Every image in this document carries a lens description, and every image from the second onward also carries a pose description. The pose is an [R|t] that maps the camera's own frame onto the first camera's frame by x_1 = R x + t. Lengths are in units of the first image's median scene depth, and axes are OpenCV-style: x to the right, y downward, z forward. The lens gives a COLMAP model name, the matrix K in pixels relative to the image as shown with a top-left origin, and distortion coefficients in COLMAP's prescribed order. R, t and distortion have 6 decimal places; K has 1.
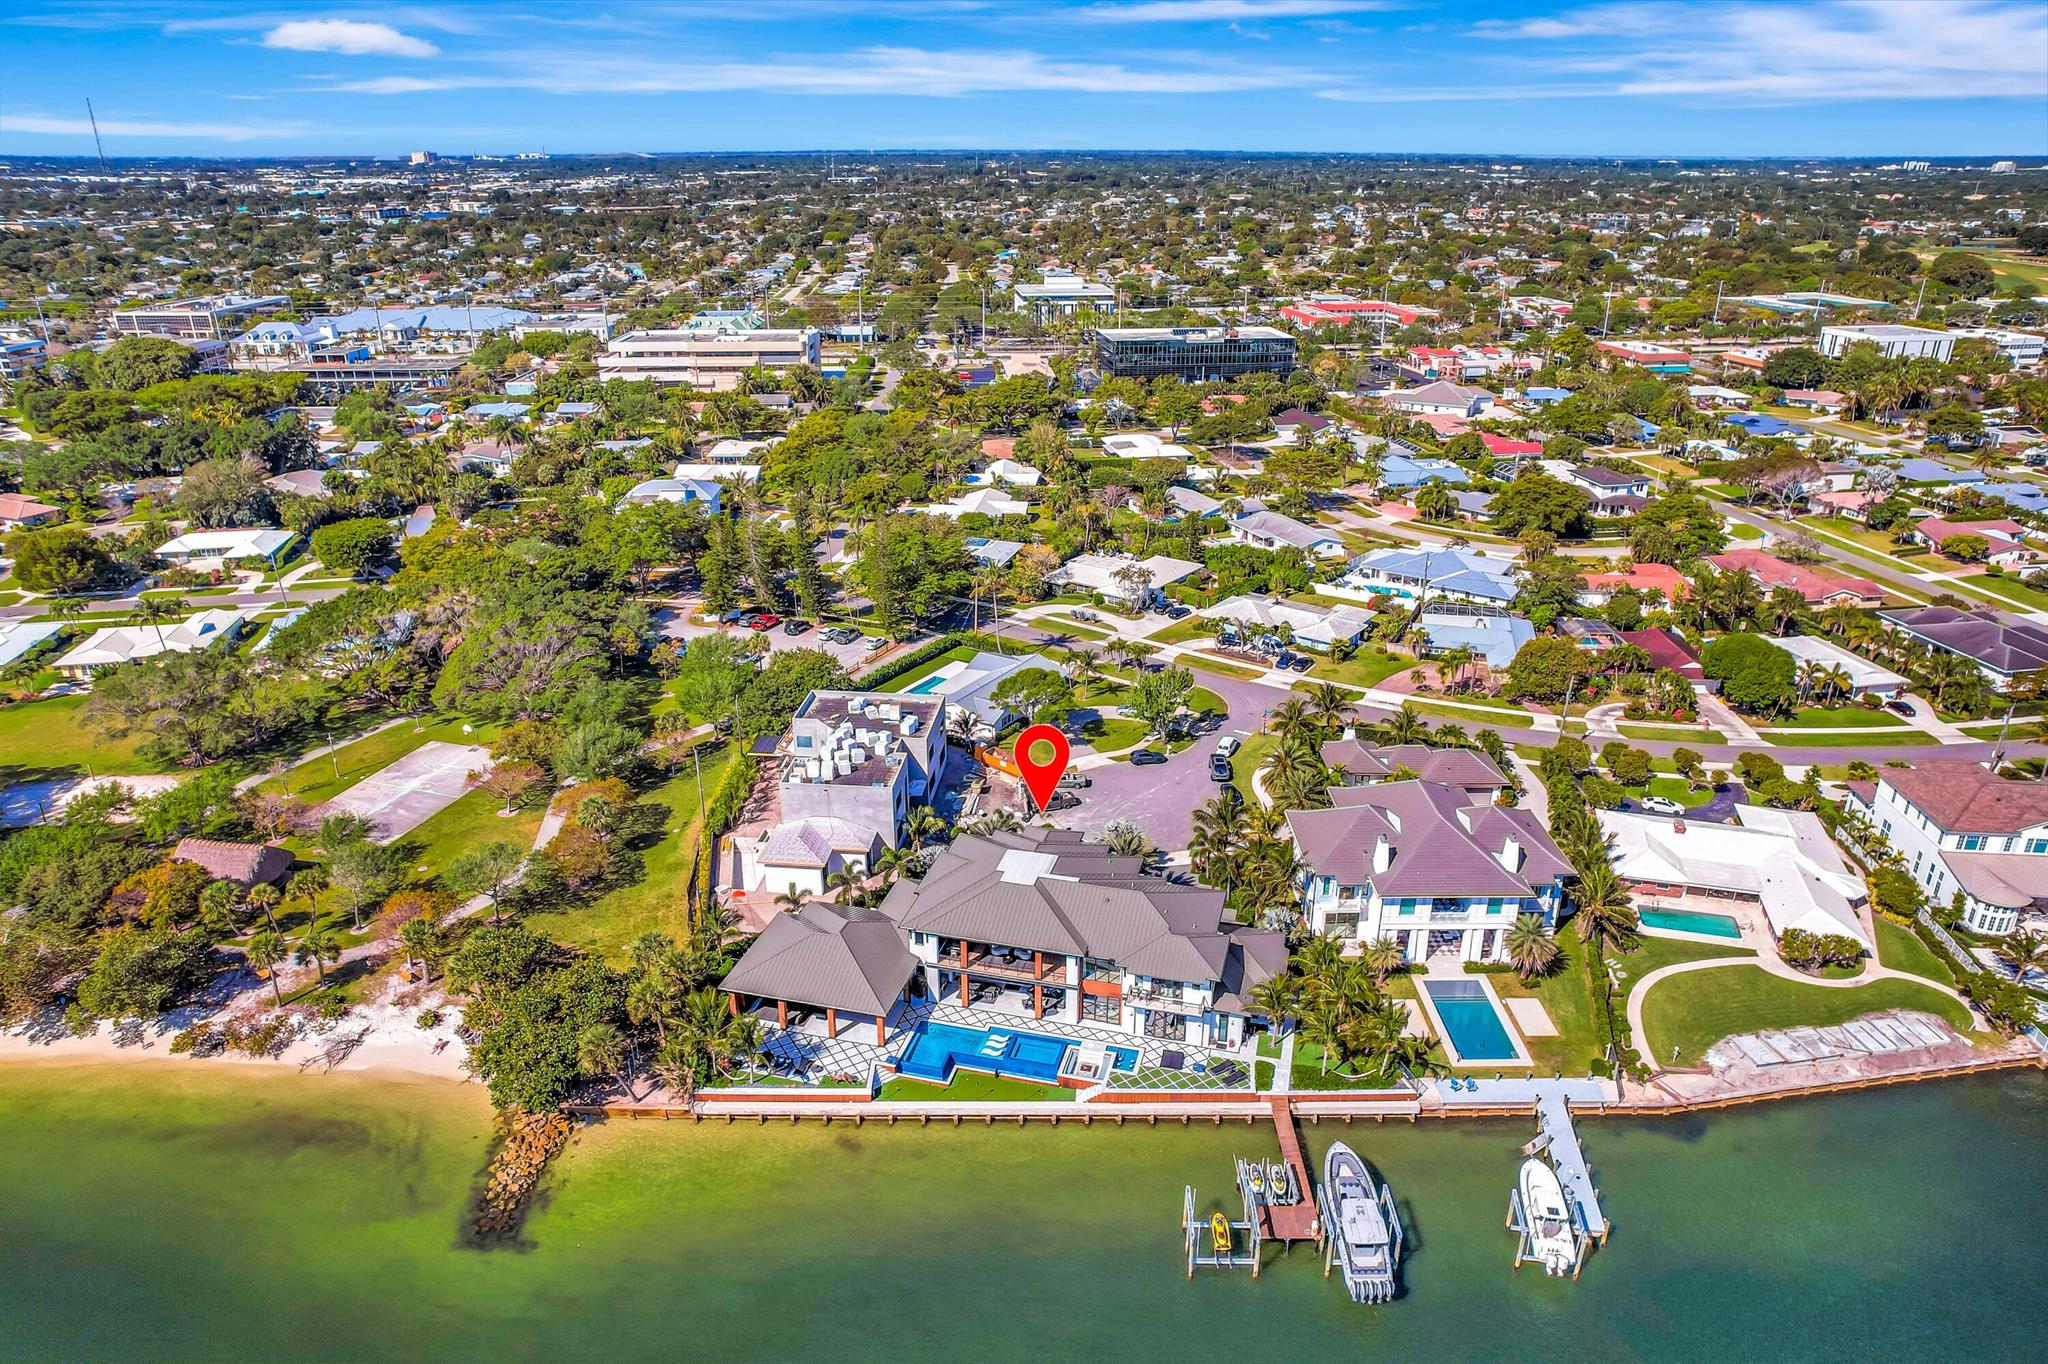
lens RADIAL K [[1339.9, 0, 1028.0], [0, 1339.9, 684.4], [0, 0, 1]] dist [-0.083593, 0.077076]
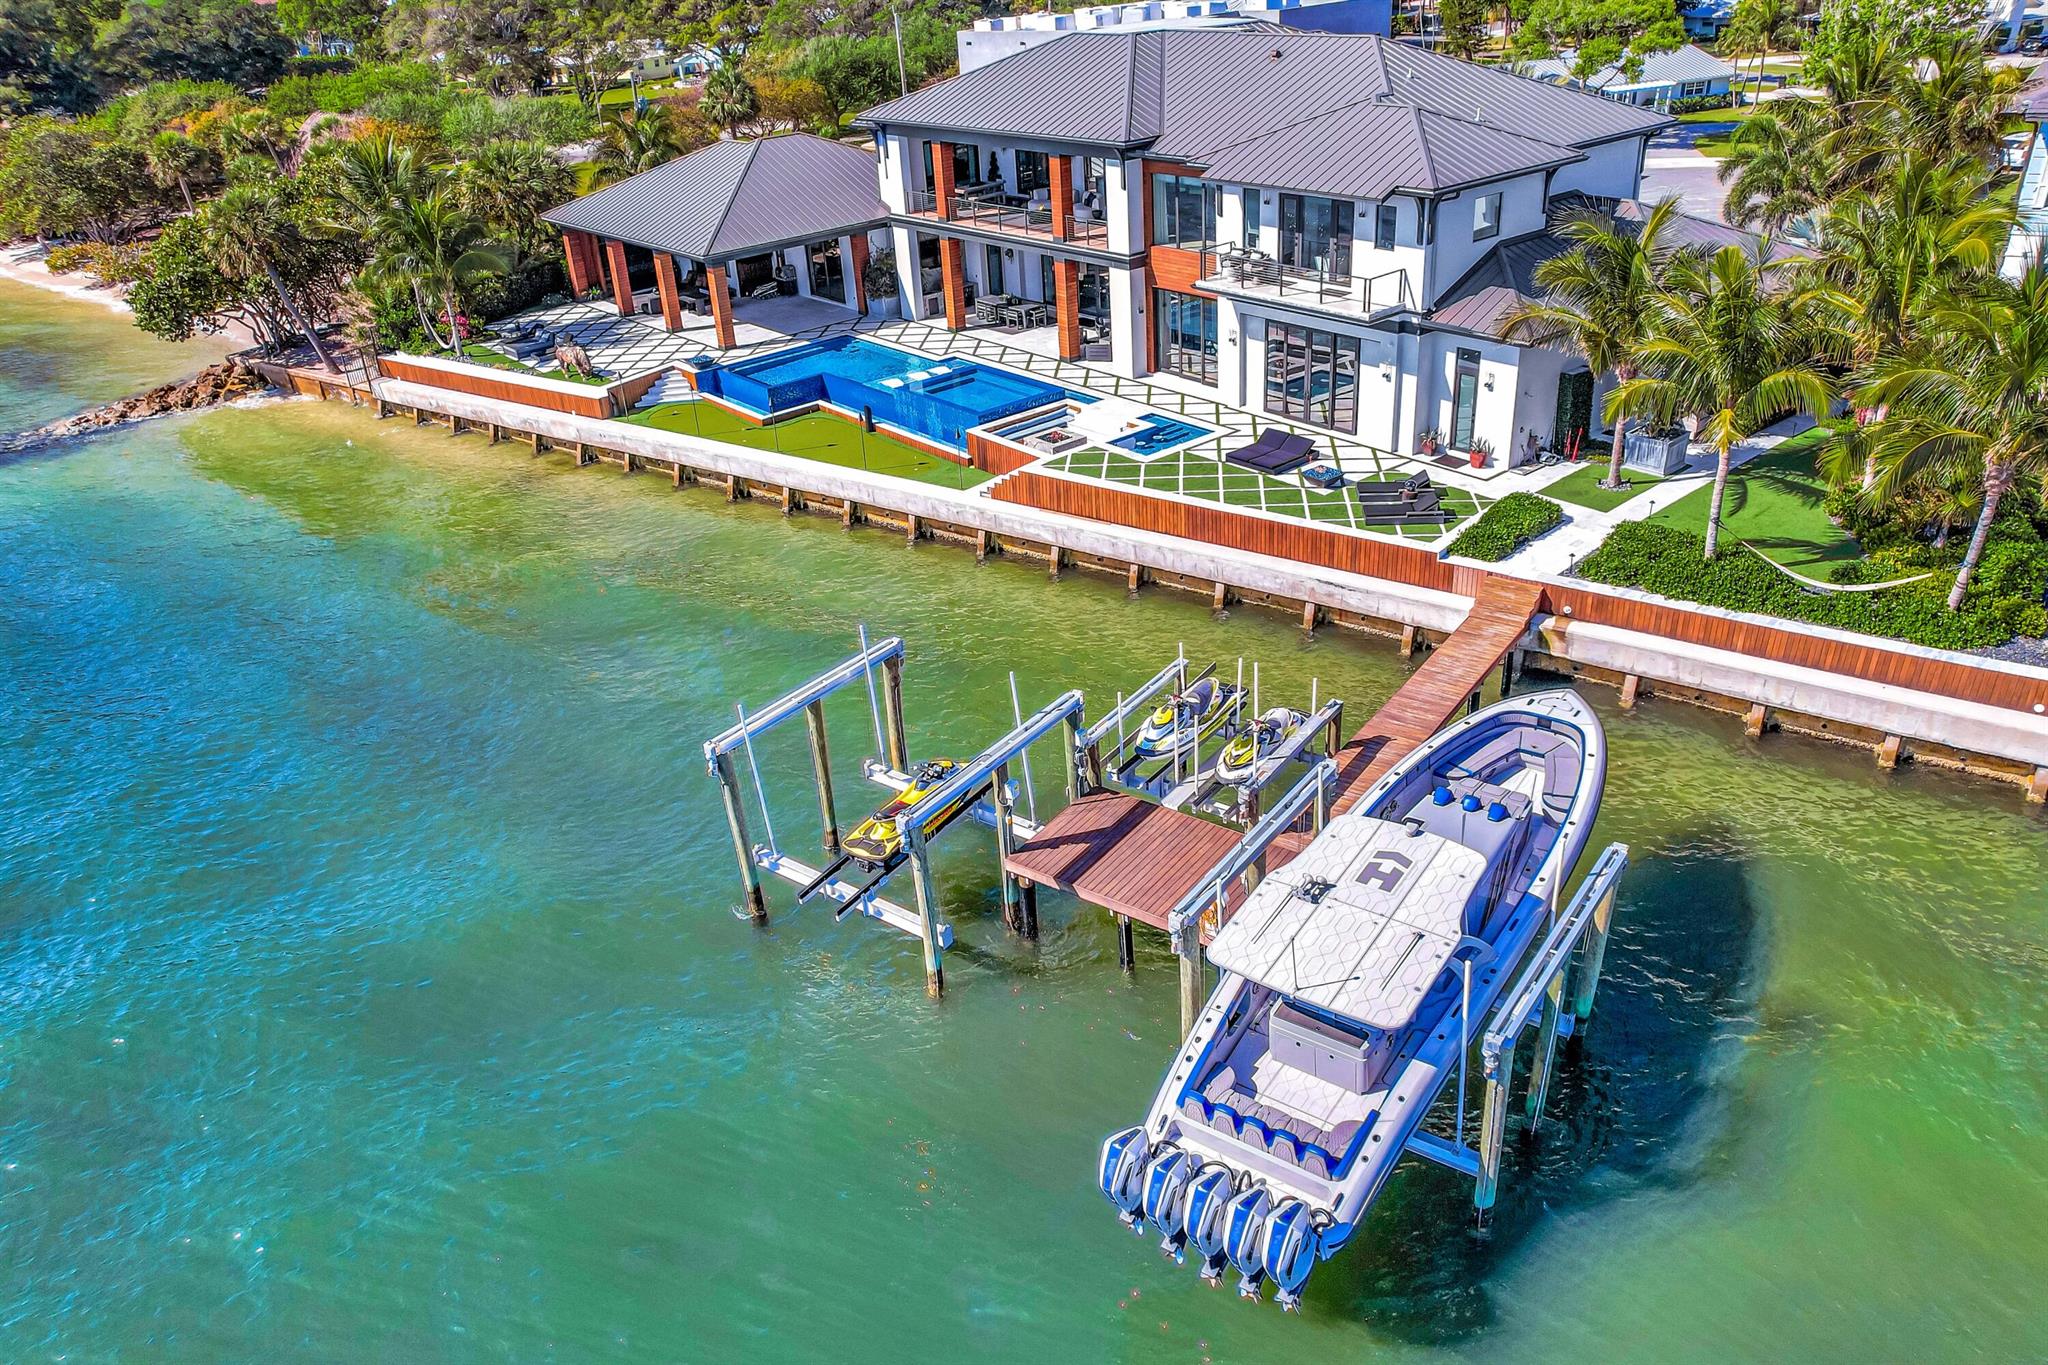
lens RADIAL K [[1429.9, 0, 1025.1], [0, 1429.9, 700.6], [0, 0, 1]] dist [-0.046519, -0.001881]
pose [[0.808317, 0.238393, -0.538323, 0.252783], [-0.162042, 0.969123, 0.185857, 0.270394], [0.566008, -0.063000, 0.821989, 0.626695]]
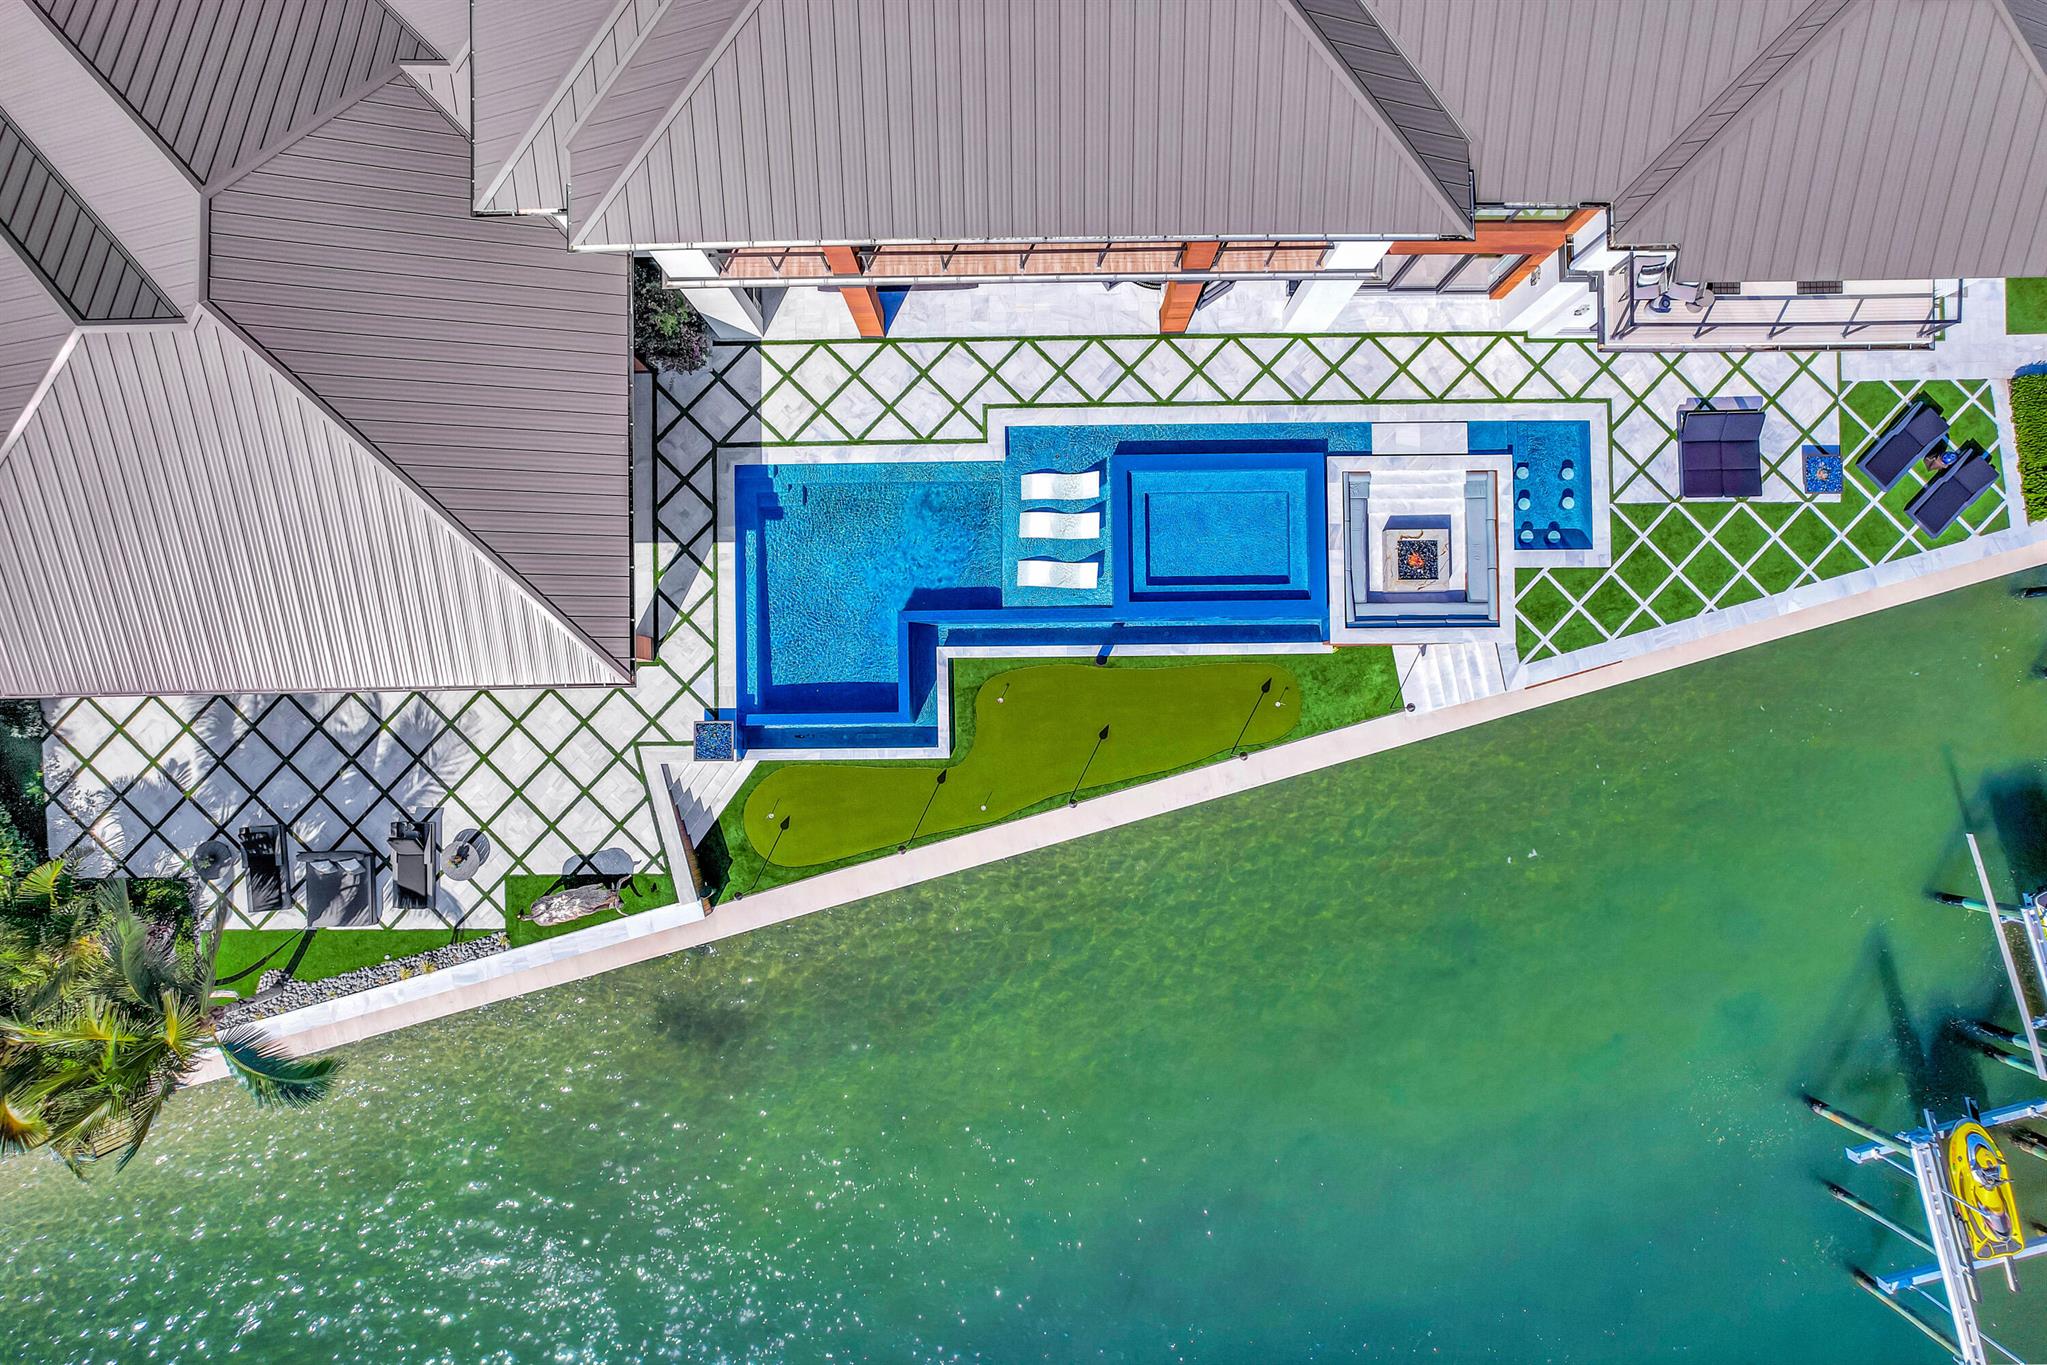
lens RADIAL K [[1317.6, 0, 1026.3], [0, 1317.6, 689.7], [0, 0, 1]] dist [-0.078608, 0.071163]
pose [[0.962937, -0.269708, 0.003087, -0.038508], [0.102867, 0.377798, 0.920156, 0.042654], [-0.249339, -0.885735, 0.391540, 0.841487]]
